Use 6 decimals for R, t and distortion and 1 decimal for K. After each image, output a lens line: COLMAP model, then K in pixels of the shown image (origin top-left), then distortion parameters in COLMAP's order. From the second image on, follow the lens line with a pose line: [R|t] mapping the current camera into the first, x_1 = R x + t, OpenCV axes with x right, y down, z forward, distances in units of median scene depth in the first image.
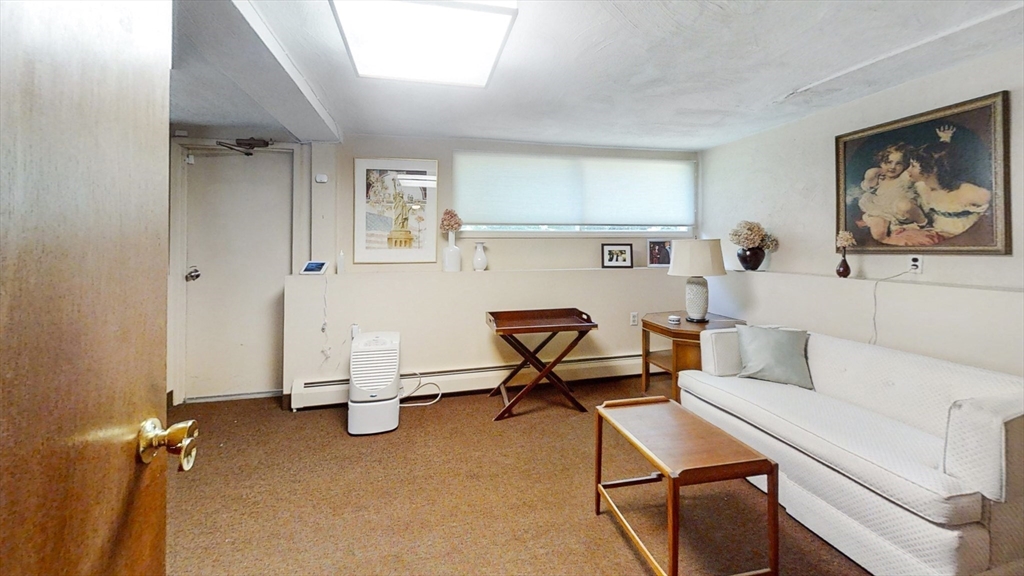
lens RADIAL K [[400.4, 0, 514.3], [0, 400.4, 244.3], [0, 0, 1]] dist [0.000454, 0.000141]
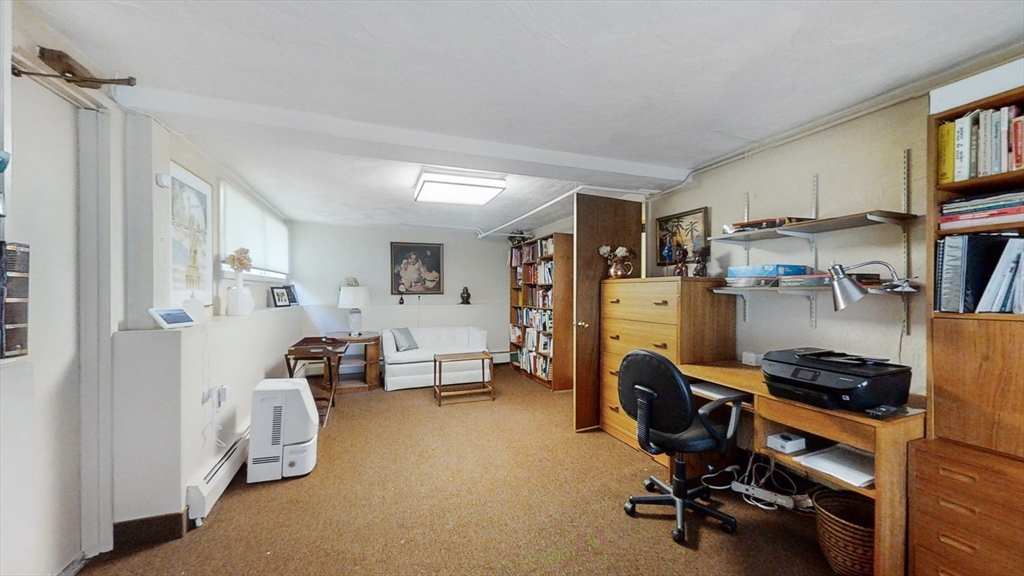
lens RADIAL K [[385.9, 0, 509.6], [0, 385.9, 294.6], [0, 0, 1]] dist [-0.000640, -0.000061]
pose [[-0.134225, -0.002536, 0.990948, -1.508374], [-0.016165, 0.999869, 0.000369, 0.013847], [-0.990819, -0.015969, -0.134249, 0.675937]]
